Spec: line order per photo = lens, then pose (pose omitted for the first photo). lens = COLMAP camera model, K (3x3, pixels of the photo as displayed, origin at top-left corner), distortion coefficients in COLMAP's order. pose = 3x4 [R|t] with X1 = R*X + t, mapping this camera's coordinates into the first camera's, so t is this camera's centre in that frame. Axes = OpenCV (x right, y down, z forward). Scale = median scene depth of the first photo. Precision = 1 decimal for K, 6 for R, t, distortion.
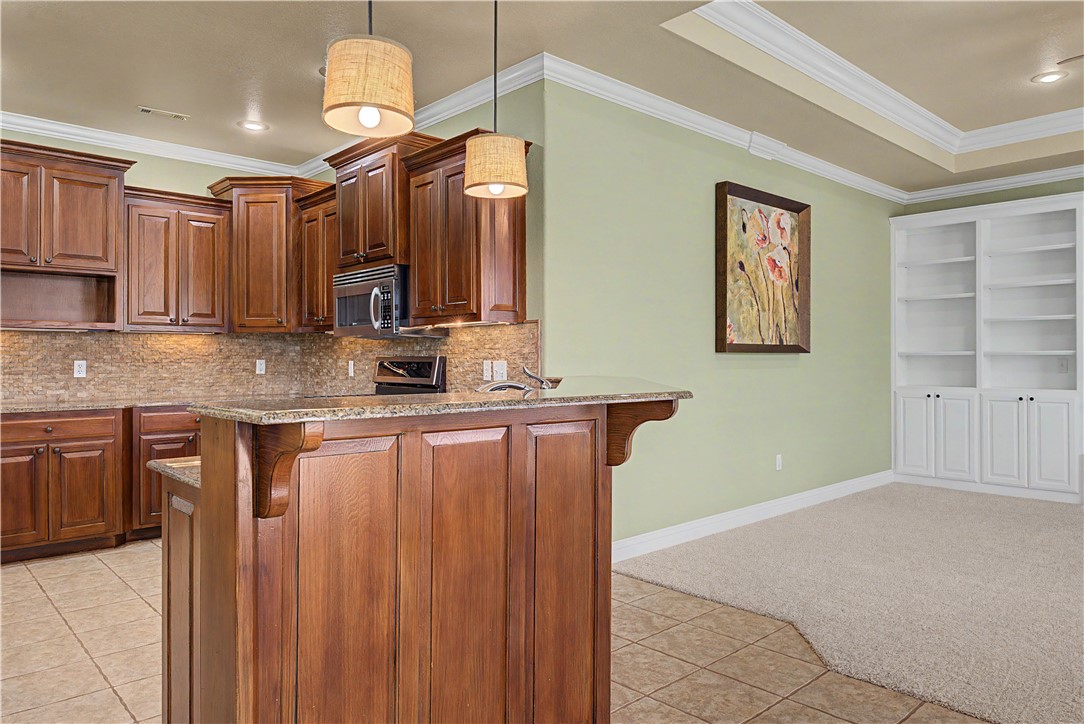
lens RADIAL K [[719.4, 0, 540.3], [0, 719.4, 358.3], [0, 0, 1]] dist [0.000582, 0.001614]
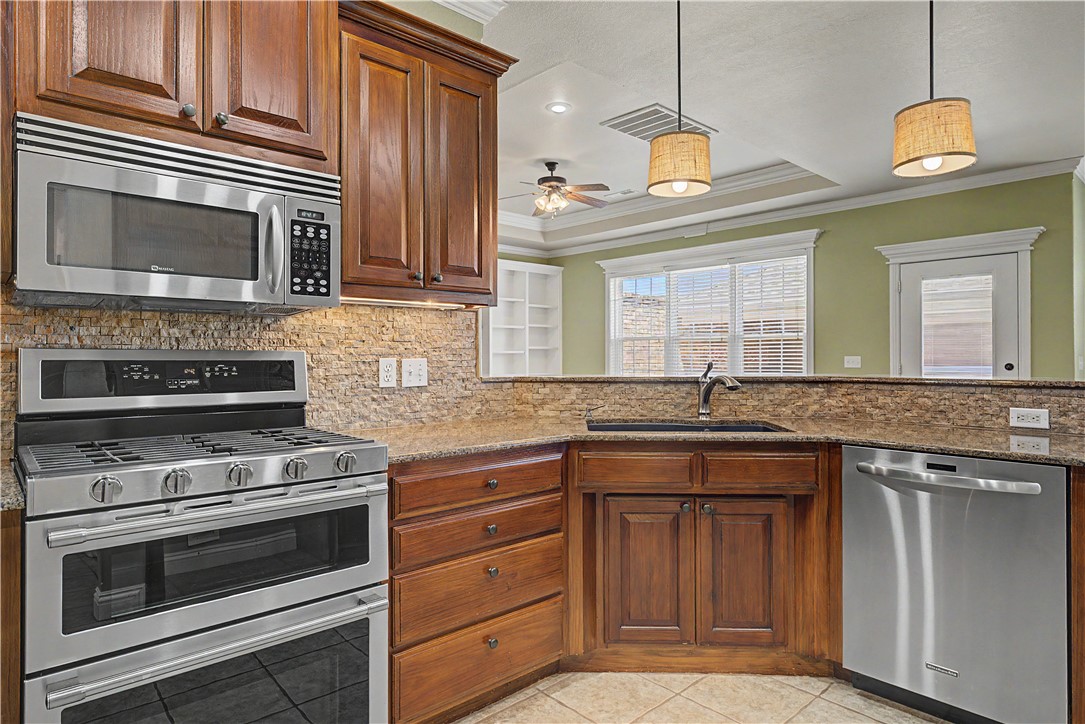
lens RADIAL K [[626.4, 0, 542.6], [0, 626.4, 353.7], [0, 0, 1]] dist [0.002078, 0.000332]
pose [[-0.014827, 0.005088, 0.999877, -0.581336], [-0.002153, 0.999985, -0.005120, 0.001518], [-0.999888, -0.002228, -0.014816, 0.743990]]
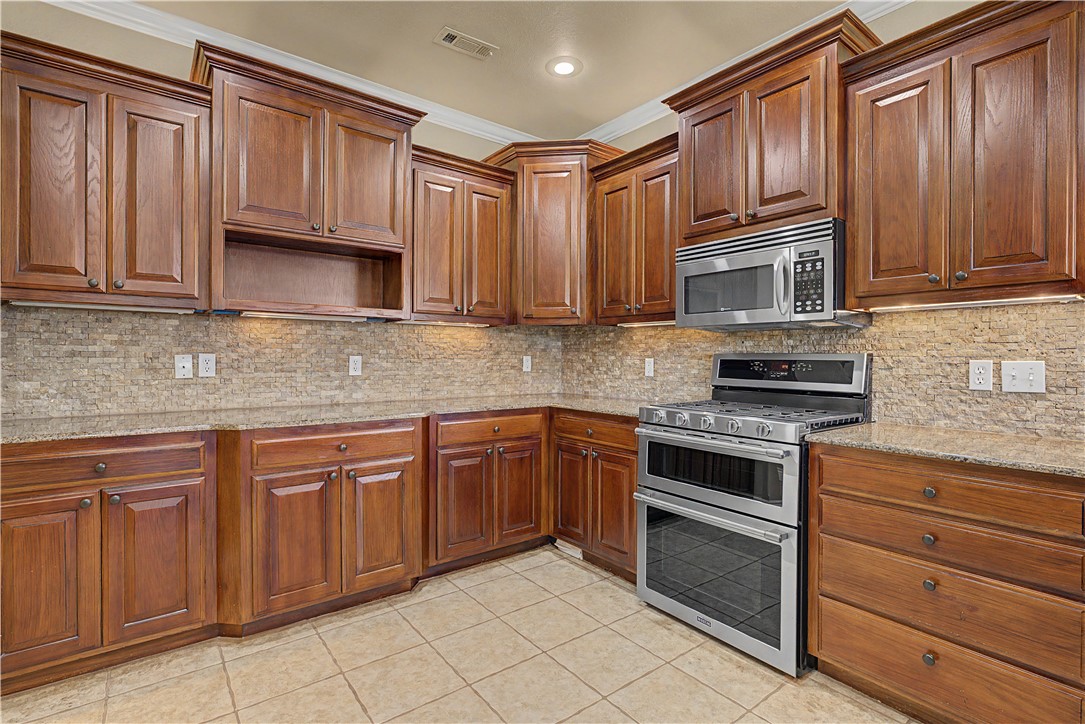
lens RADIAL K [[511.1, 0, 542.5], [0, 511.1, 362.0], [0, 0, 1]] dist [-0.003004, -0.000298]
pose [[0.996593, 0.007871, -0.082103, -0.380207], [-0.006897, 0.999903, 0.012141, 0.001749], [0.082190, -0.011533, 0.996550, 0.428086]]
